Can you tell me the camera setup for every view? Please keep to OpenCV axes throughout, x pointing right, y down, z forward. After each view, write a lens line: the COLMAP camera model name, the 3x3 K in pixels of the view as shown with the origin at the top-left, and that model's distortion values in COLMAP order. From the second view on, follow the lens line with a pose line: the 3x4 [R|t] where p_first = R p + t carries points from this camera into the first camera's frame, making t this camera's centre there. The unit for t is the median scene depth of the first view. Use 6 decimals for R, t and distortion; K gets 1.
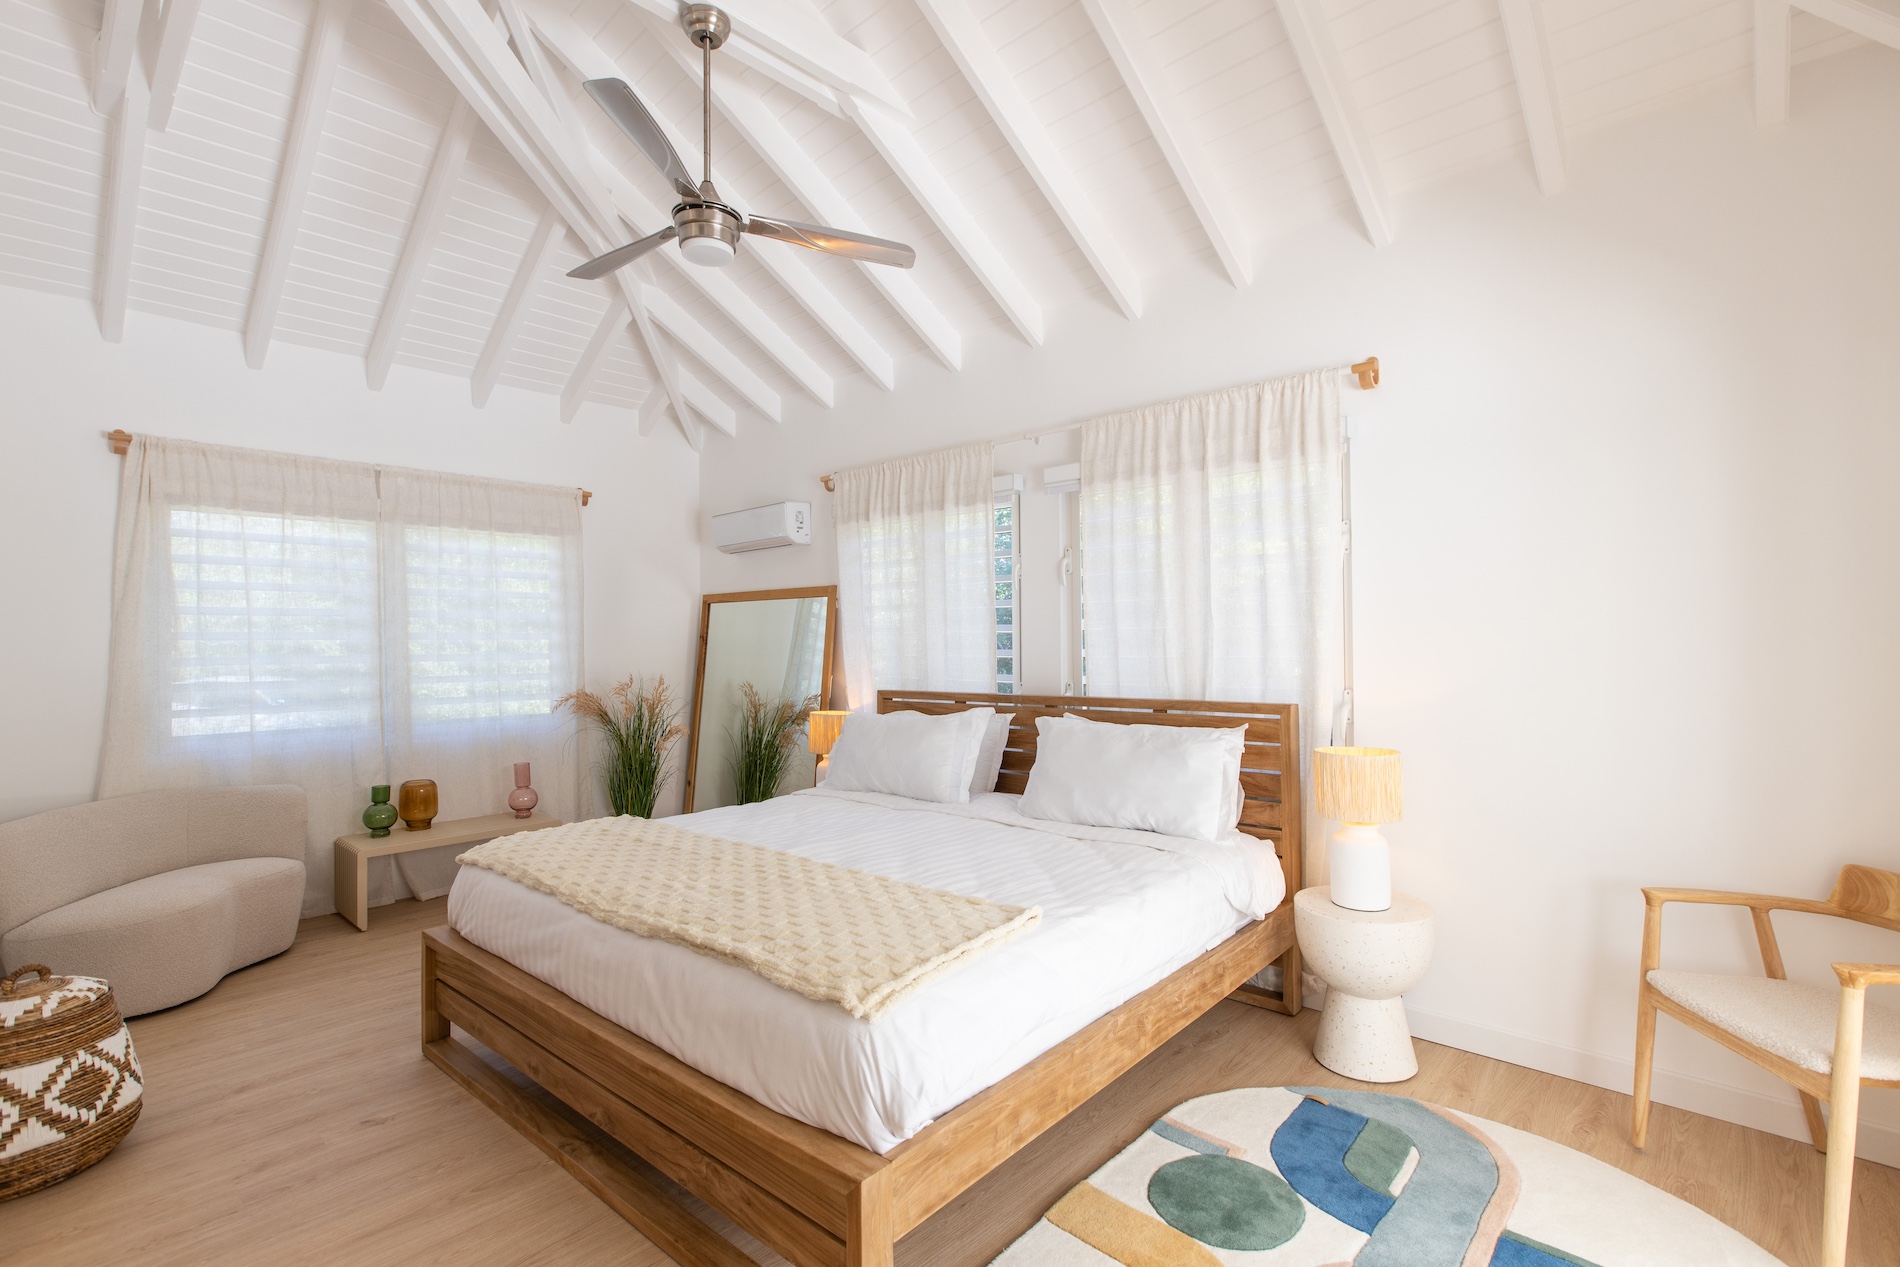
lens RADIAL K [[898.7, 0, 913.5], [0, 898.7, 641.6], [0, 0, 1]] dist [-0.021165, 0.006934]
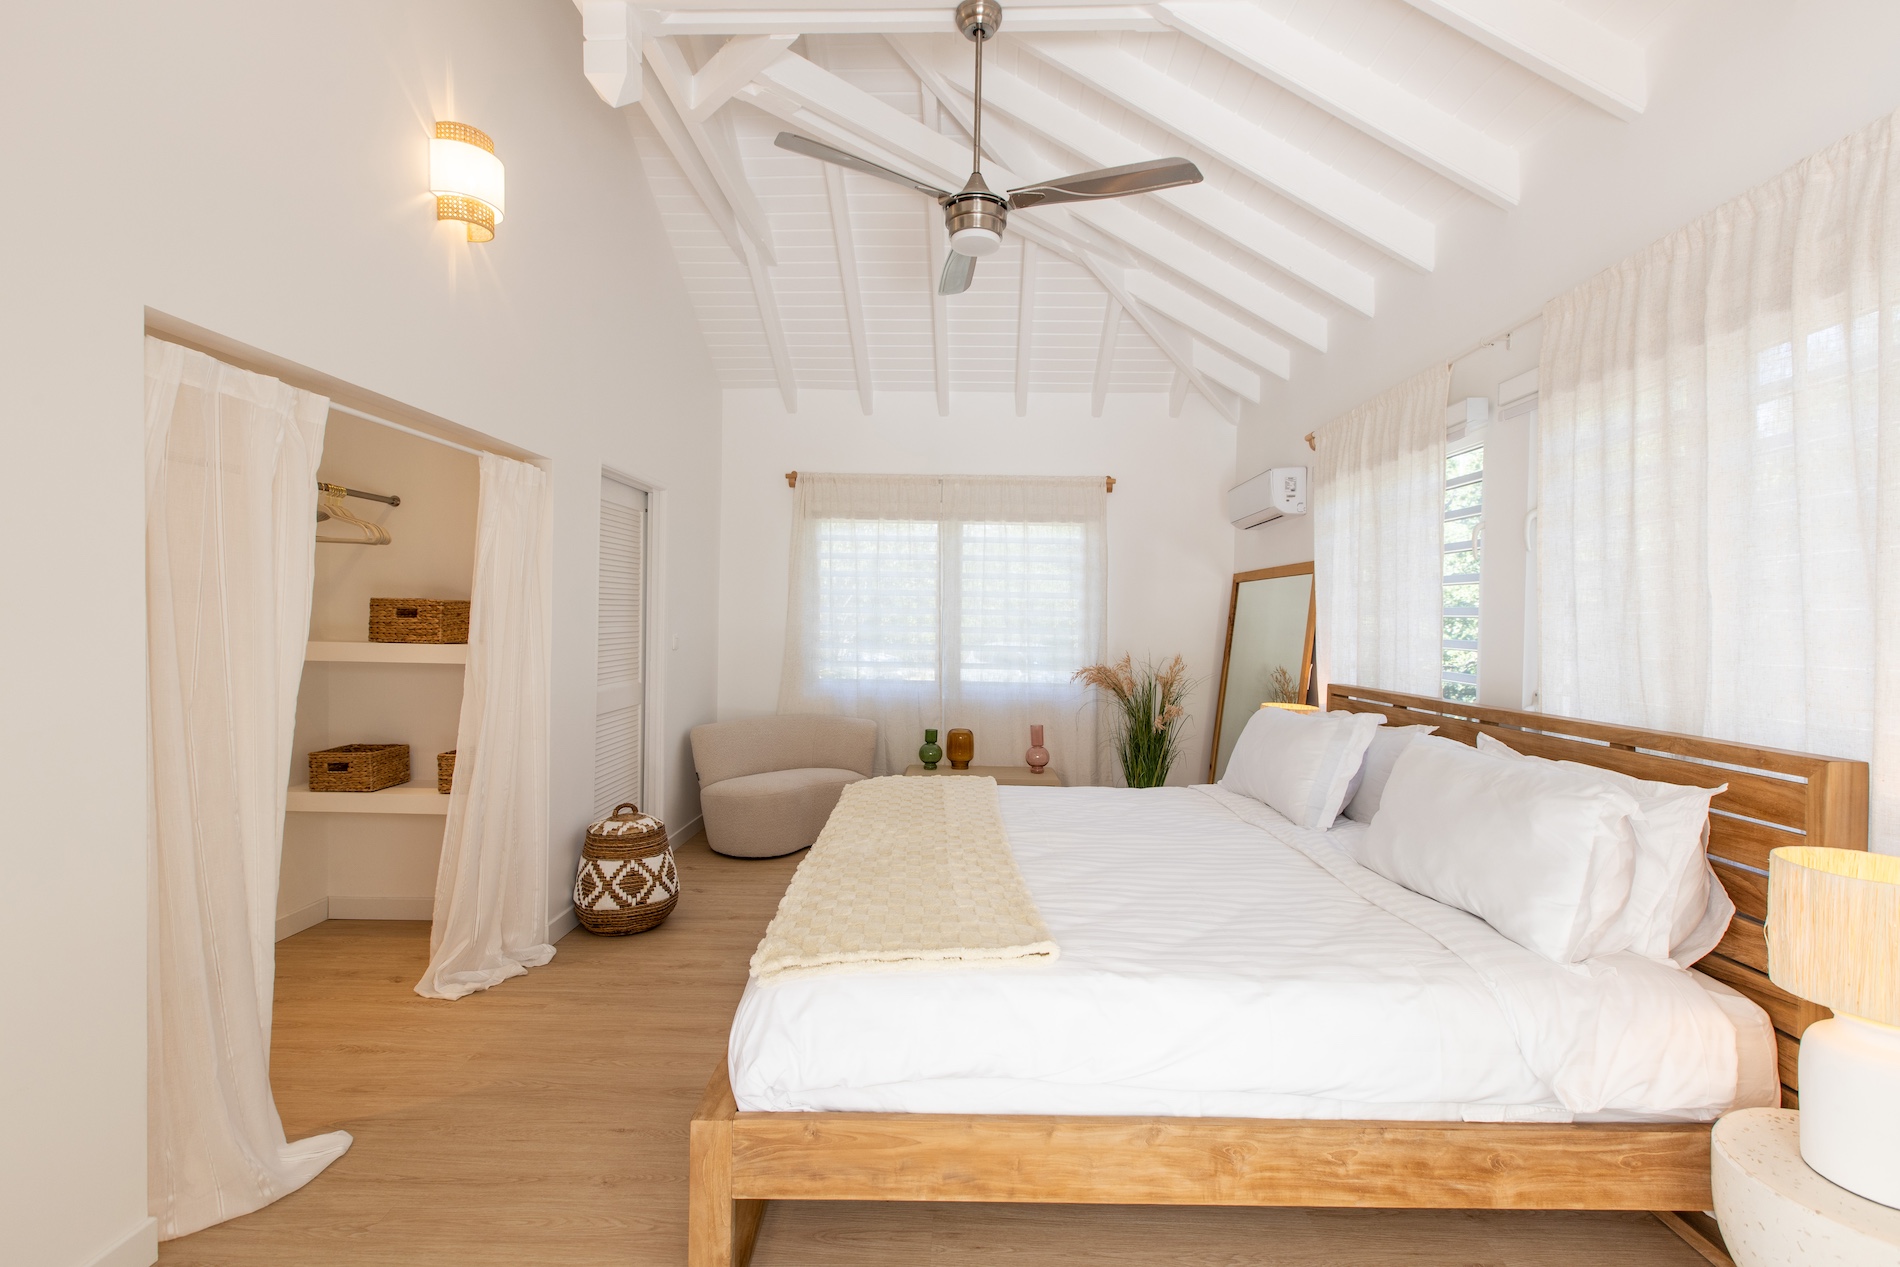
lens RADIAL K [[868.4, 0, 948.7], [0, 868.4, 639.2], [0, 0, 1]] dist [-0.006713, 0.003827]
pose [[0.658908, 0.035995, -0.751362, 0.390808], [-0.021391, 0.999347, 0.029117, -0.003717], [0.751919, -0.003113, 0.659248, 0.235348]]
